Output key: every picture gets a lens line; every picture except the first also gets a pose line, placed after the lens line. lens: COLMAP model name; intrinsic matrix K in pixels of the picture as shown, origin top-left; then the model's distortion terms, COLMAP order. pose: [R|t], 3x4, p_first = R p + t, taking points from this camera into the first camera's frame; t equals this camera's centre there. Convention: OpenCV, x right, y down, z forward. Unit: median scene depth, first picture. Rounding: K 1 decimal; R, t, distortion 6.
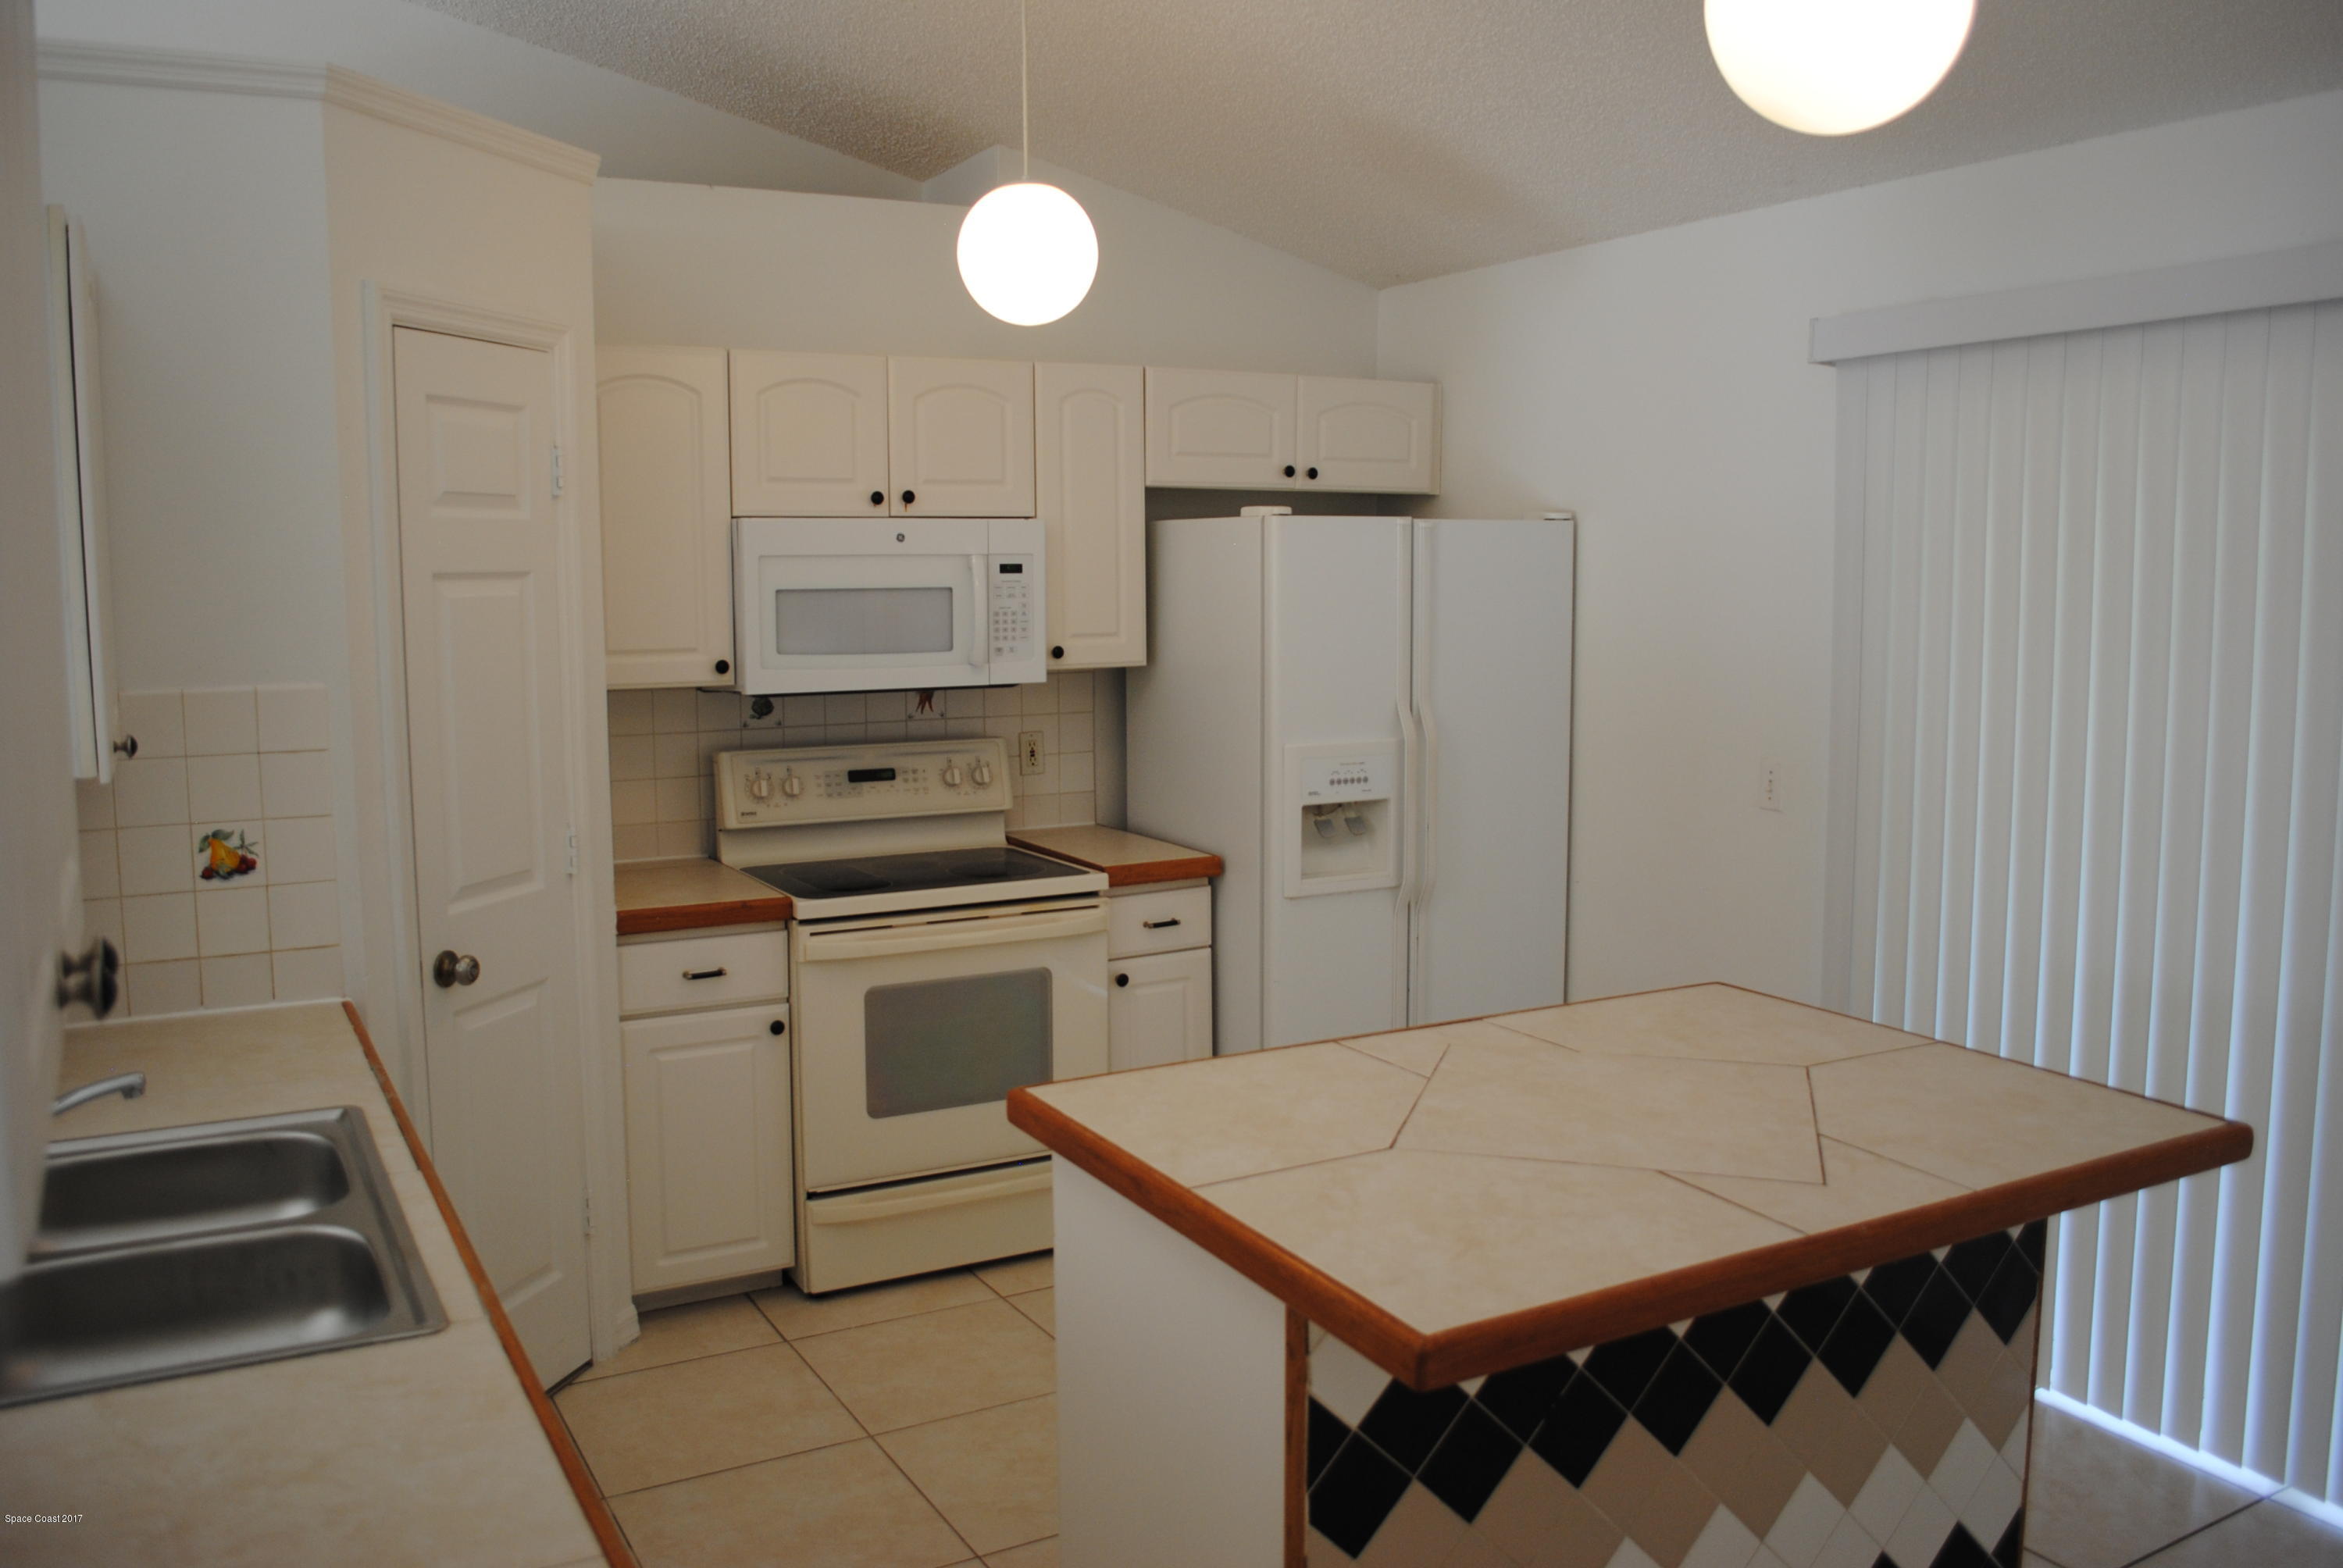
lens RADIAL K [[1858.6, 0, 1171.5], [0, 1858.6, 784.0], [0, 0, 1]] dist [-0.076285, 0.004286]
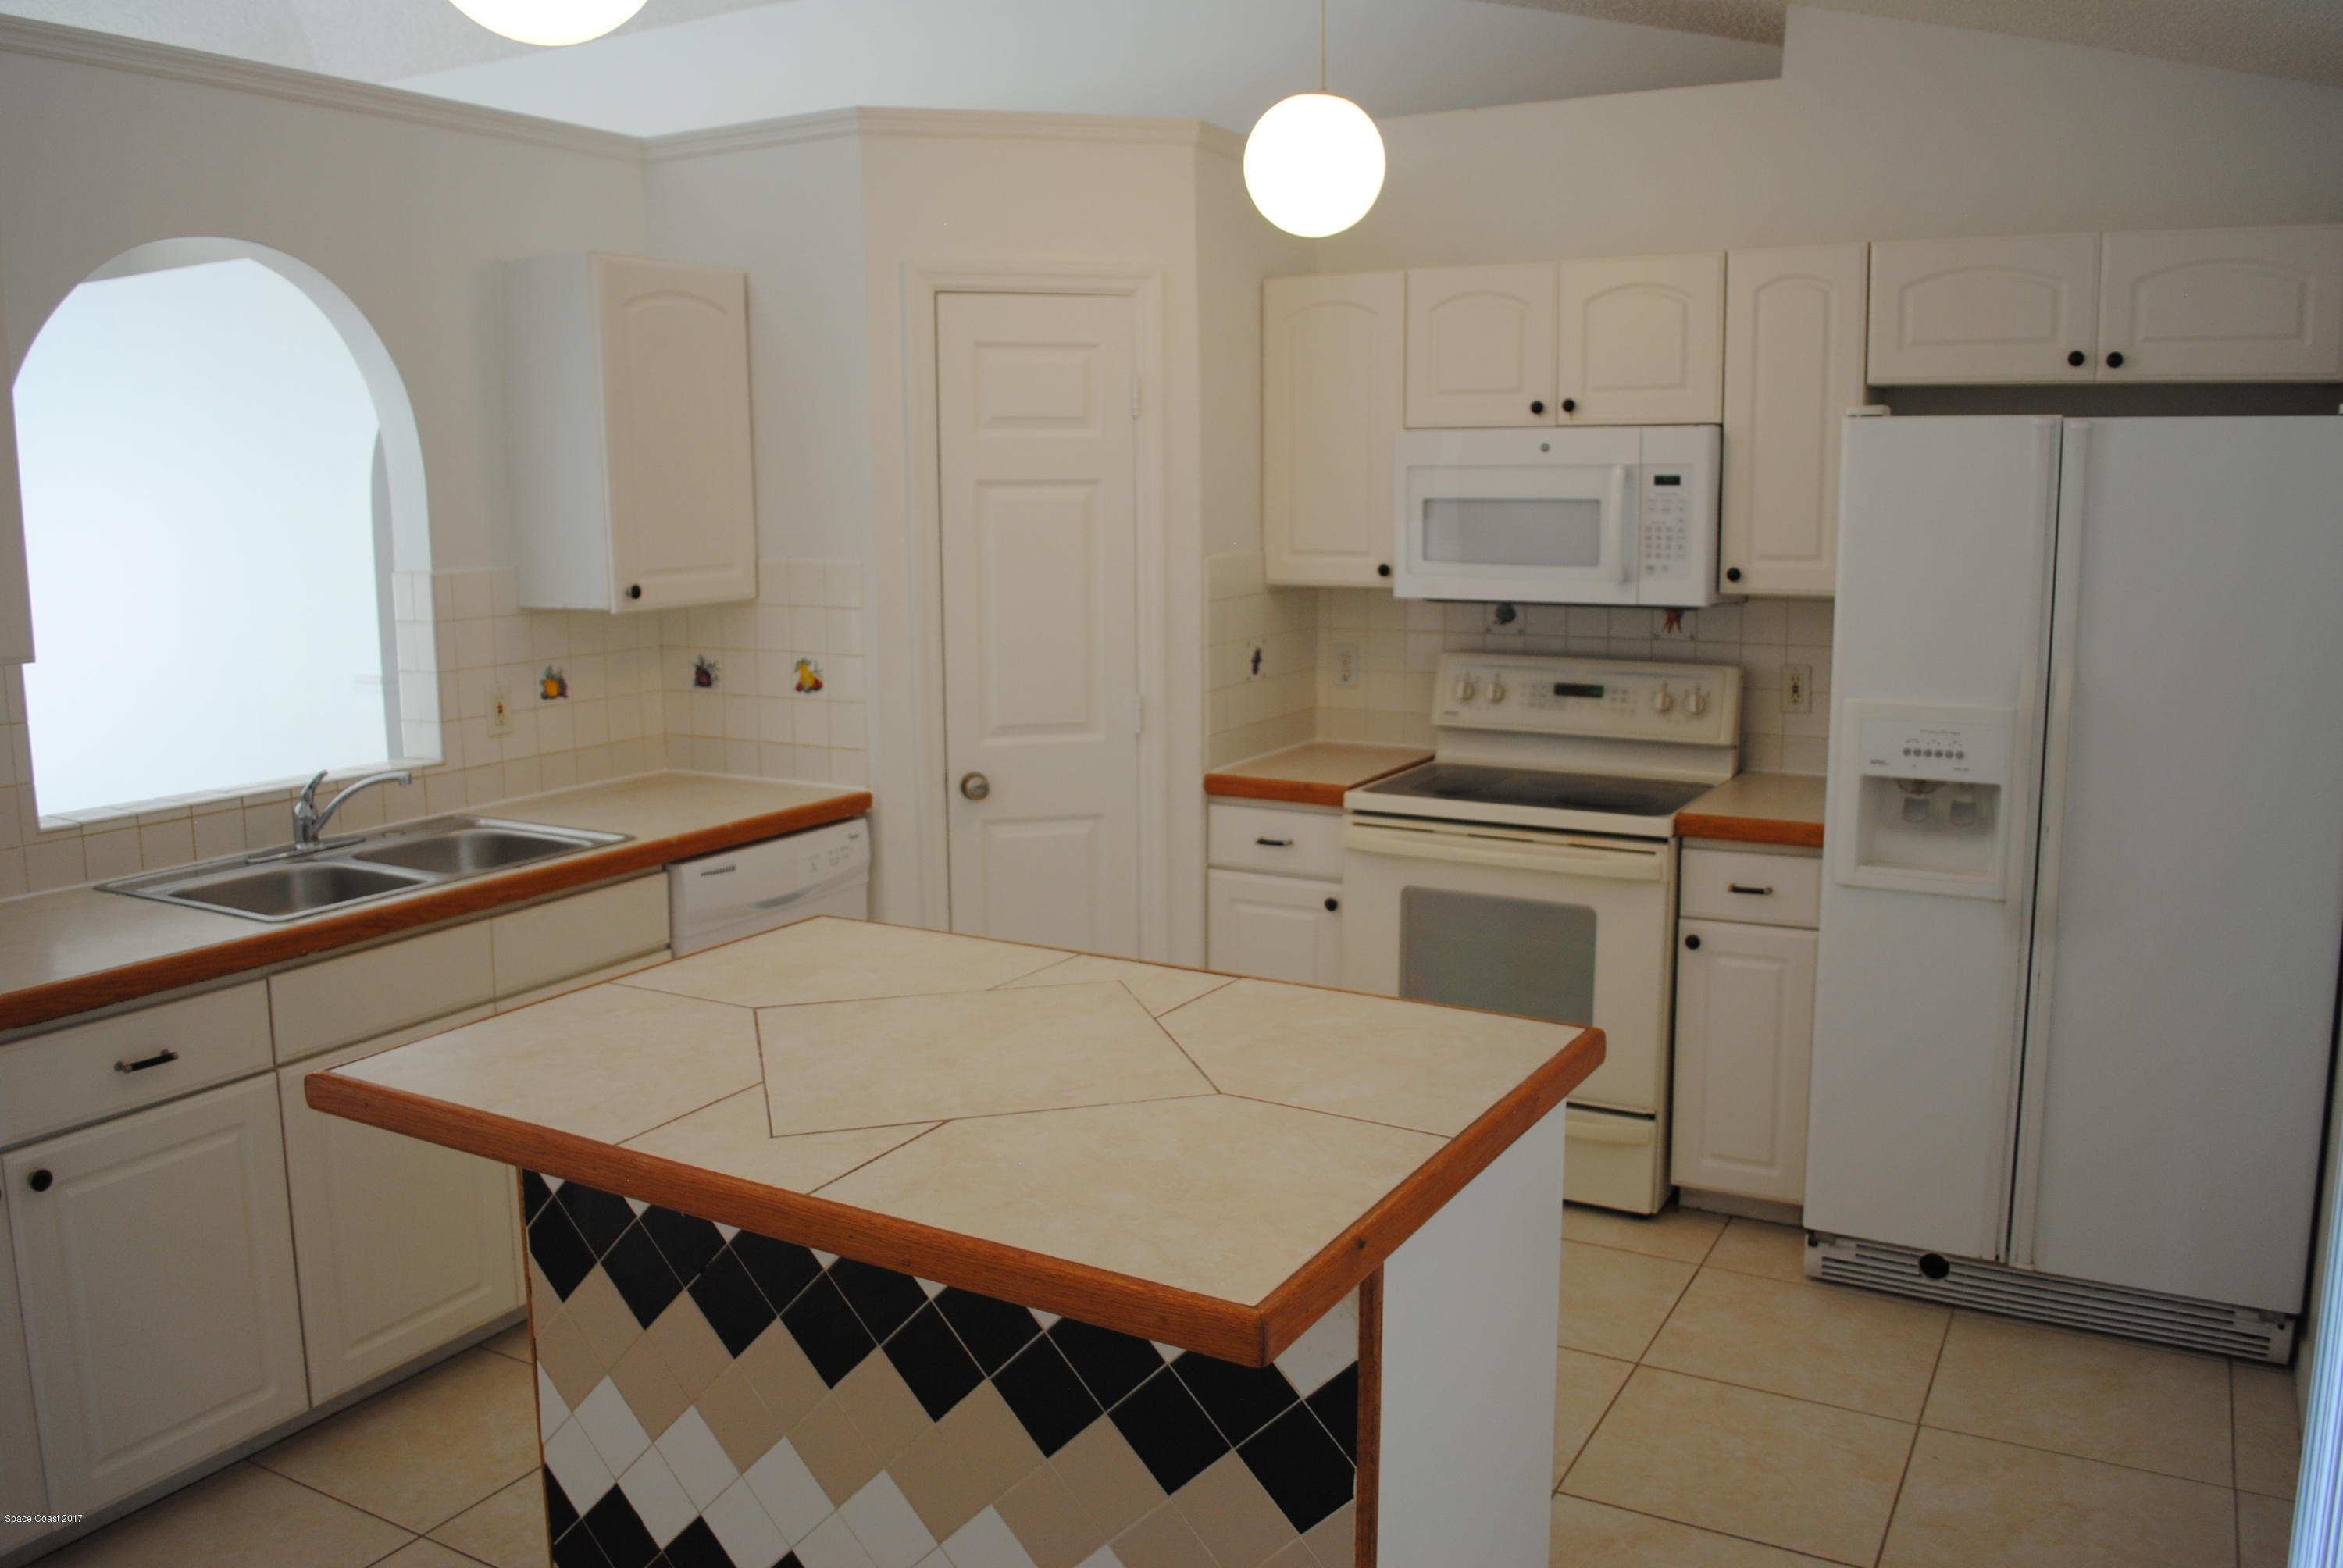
lens RADIAL K [[1858.6, 0, 1171.5], [0, 1858.6, 784.0], [0, 0, 1]] dist [-0.076285, 0.004286]
pose [[0.520380, 0.139922, -0.842393, 0.579990], [-0.097932, 0.989754, 0.103902, -0.037810], [0.848301, 0.028429, 0.528751, 0.309905]]
